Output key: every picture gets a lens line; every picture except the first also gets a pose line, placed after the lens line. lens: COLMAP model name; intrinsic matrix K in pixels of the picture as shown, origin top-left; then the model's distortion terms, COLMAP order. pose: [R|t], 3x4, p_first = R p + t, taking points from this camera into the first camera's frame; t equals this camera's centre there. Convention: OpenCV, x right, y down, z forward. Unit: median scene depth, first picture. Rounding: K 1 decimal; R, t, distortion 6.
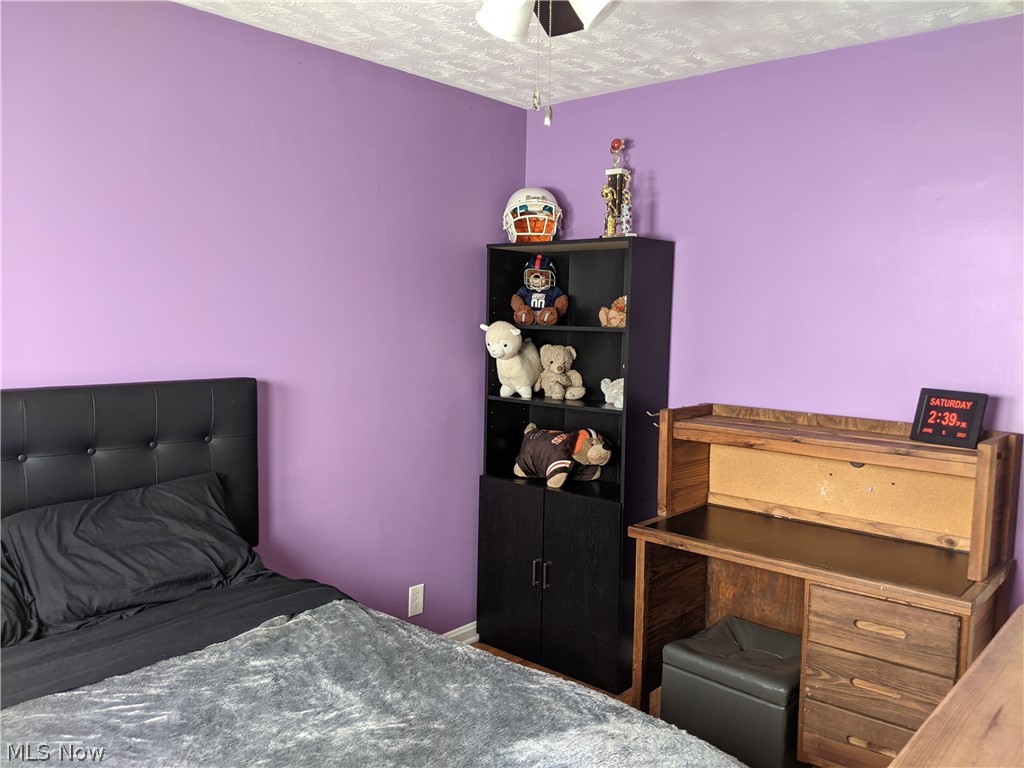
lens RADIAL K [[821.7, 0, 512.0], [0, 821.7, 384.0], [0, 0, 1]] dist [0.079794, -0.125490]
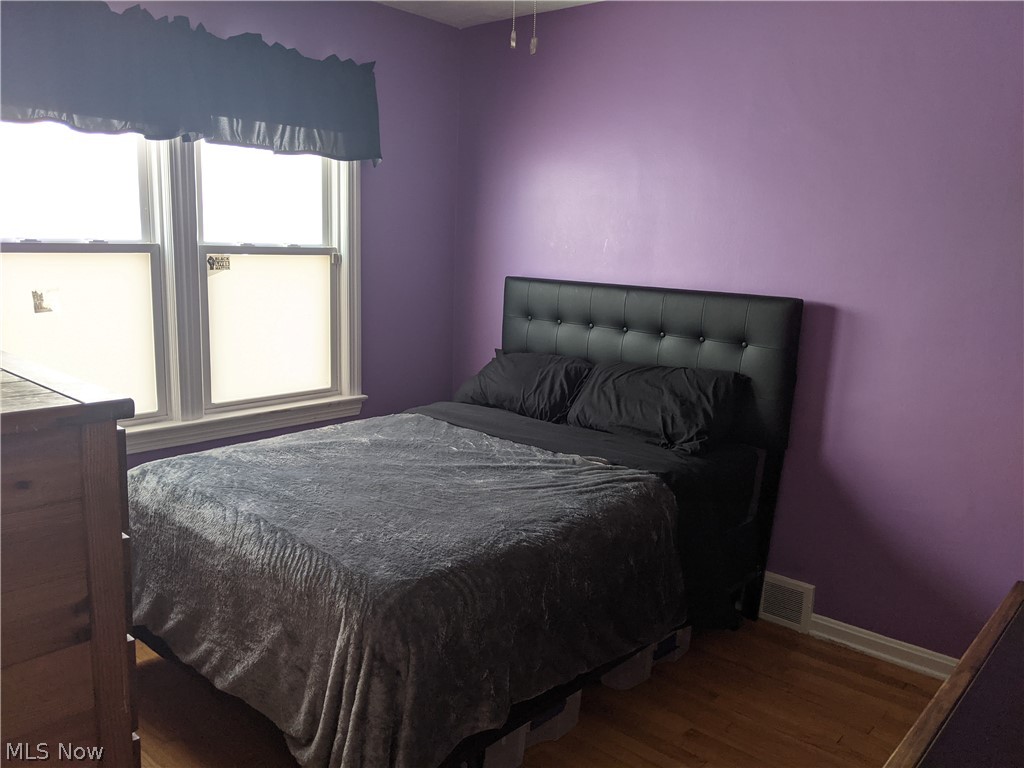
lens RADIAL K [[821.7, 0, 512.0], [0, 821.7, 384.0], [0, 0, 1]] dist [0.079794, -0.125490]
pose [[-0.017921, 0.153823, -0.987936, 0.893421], [-0.127042, 0.979736, 0.154850, -0.021220], [0.991735, 0.128285, 0.001984, 0.741108]]
